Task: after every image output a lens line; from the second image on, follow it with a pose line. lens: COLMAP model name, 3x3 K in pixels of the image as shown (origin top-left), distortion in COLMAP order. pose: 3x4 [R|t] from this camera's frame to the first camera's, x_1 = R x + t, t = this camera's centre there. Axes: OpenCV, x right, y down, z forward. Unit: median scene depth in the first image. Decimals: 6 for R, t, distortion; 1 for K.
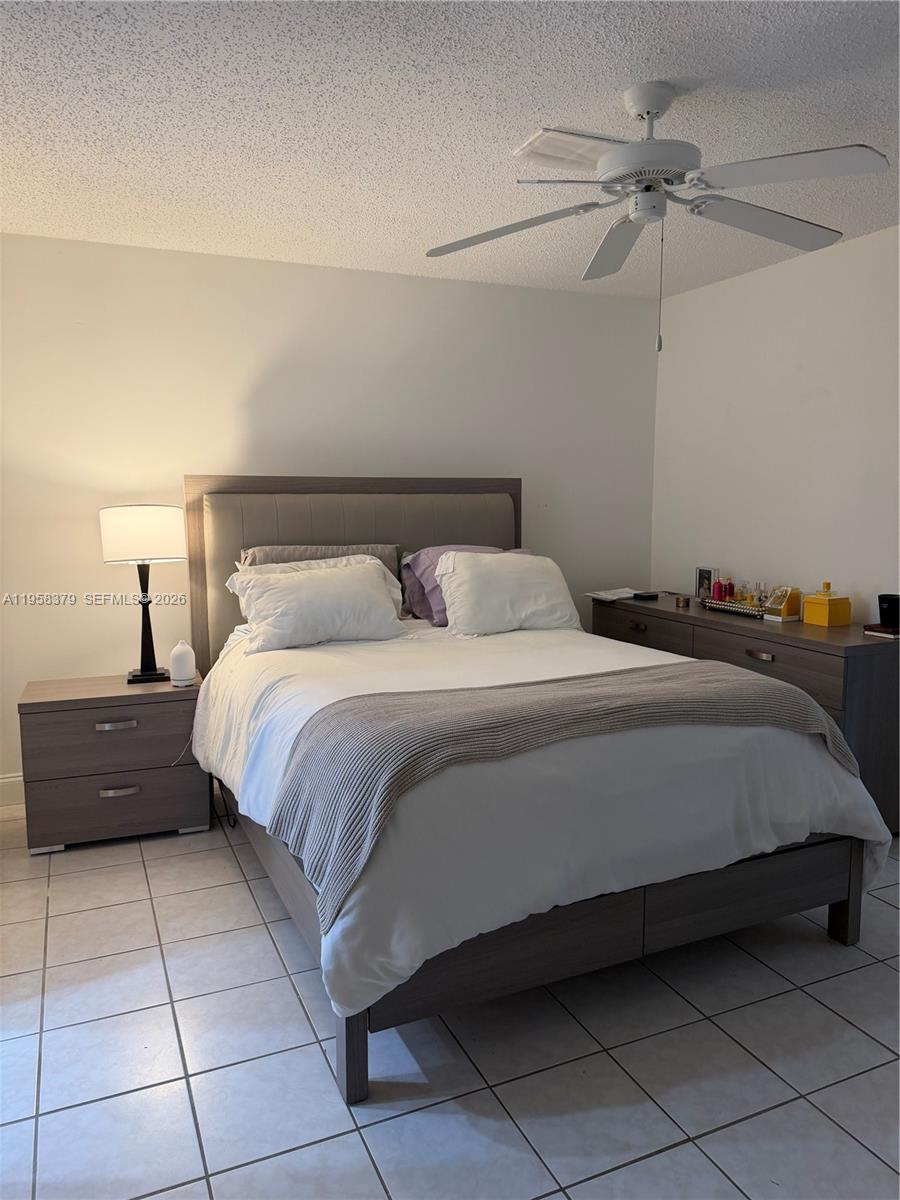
lens RADIAL K [[851.5, 0, 433.3], [0, 851.5, 597.7], [0, 0, 1]] dist [0.084238, -0.142744]
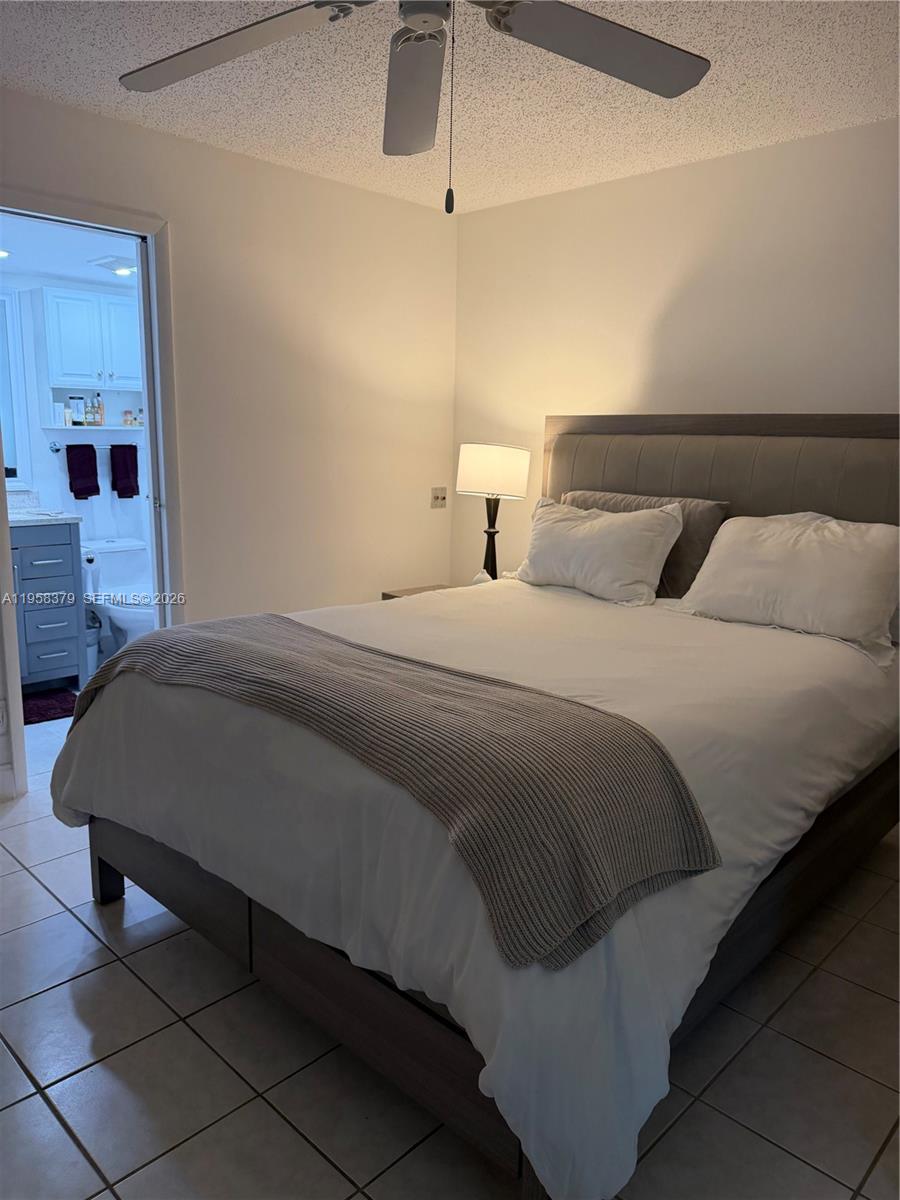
lens RADIAL K [[851.5, 0, 433.3], [0, 851.5, 597.7], [0, 0, 1]] dist [0.084238, -0.142744]
pose [[0.363471, 0.181998, -0.913655, 0.890486], [-0.135479, 0.980632, 0.141443, -0.079117], [0.921702, 0.072371, 0.381088, 0.715146]]
